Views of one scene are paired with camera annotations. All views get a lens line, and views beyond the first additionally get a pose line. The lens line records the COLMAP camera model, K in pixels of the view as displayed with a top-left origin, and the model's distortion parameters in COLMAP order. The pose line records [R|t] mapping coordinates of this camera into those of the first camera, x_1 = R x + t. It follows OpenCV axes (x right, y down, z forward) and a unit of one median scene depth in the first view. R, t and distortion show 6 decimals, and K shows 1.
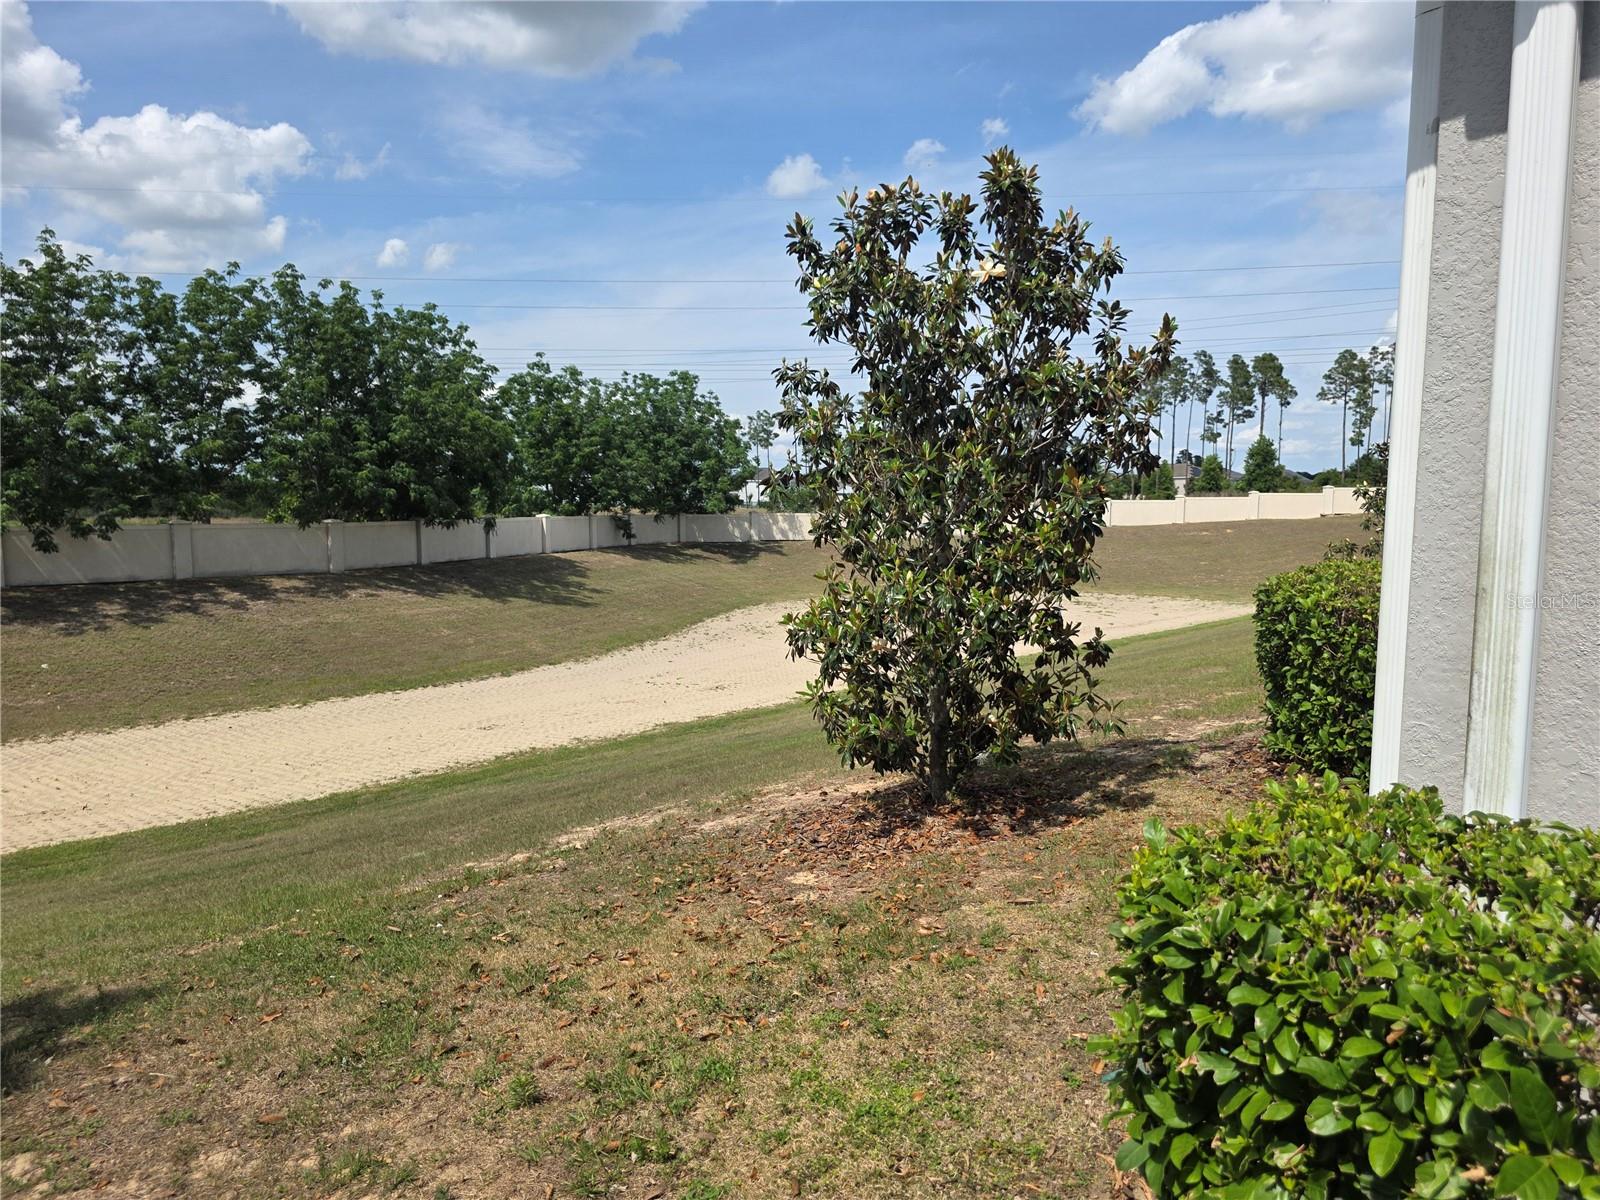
lens RADIAL K [[1069.0, 0, 803.2], [0, 1069.0, 623.3], [0, 0, 1]] dist [-0.002347, -0.007026]
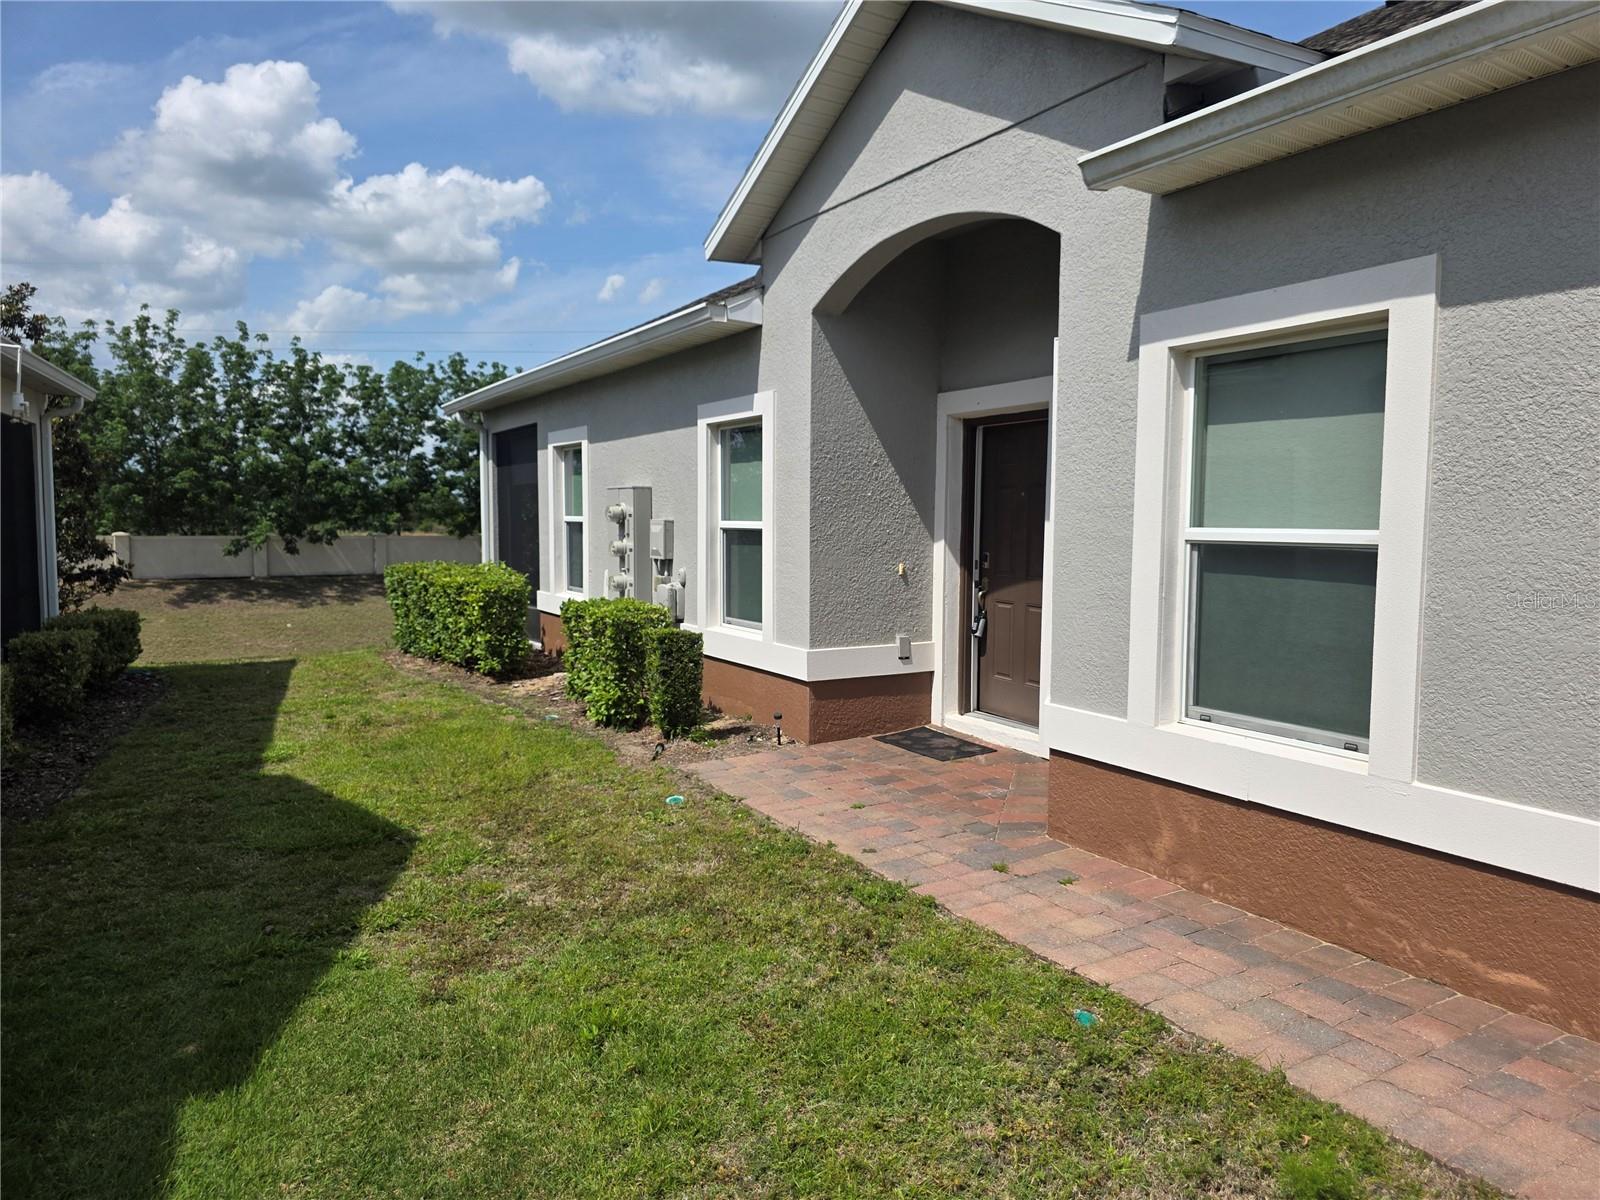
lens RADIAL K [[1073.7, 0, 793.8], [0, 1073.7, 592.0], [0, 0, 1]] dist [0.030703, 0.000967]
pose [[0.980241, 0.012919, -0.197384, 0.237568], [-0.021799, 0.998842, -0.042881, 0.031699], [0.196602, 0.046336, 0.979388, -0.291953]]
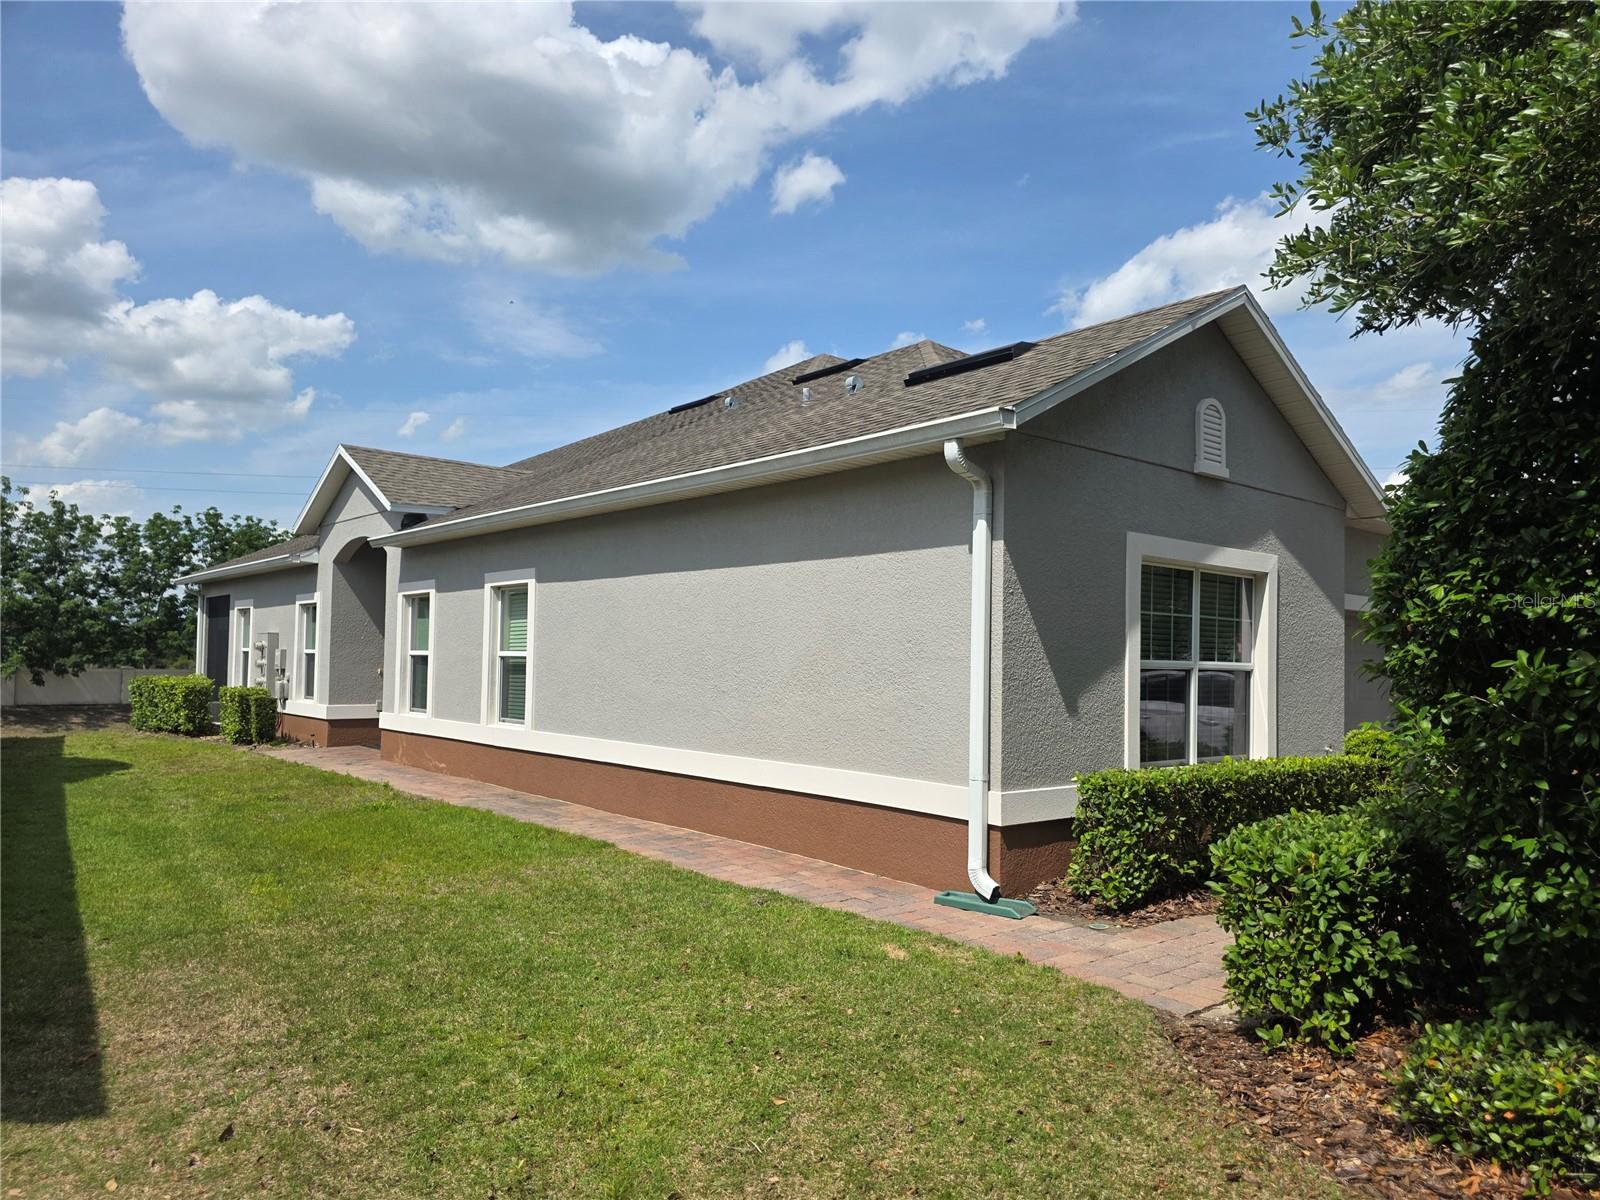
lens RADIAL K [[1069.0, 0, 803.2], [0, 1069.0, 623.3], [0, 0, 1]] dist [-0.002347, -0.007026]
pose [[0.999889, 0.011373, -0.009606, 0.410804], [-0.012669, 0.988913, -0.147954, 0.058759], [0.007816, 0.148059, 0.988948, -0.536026]]
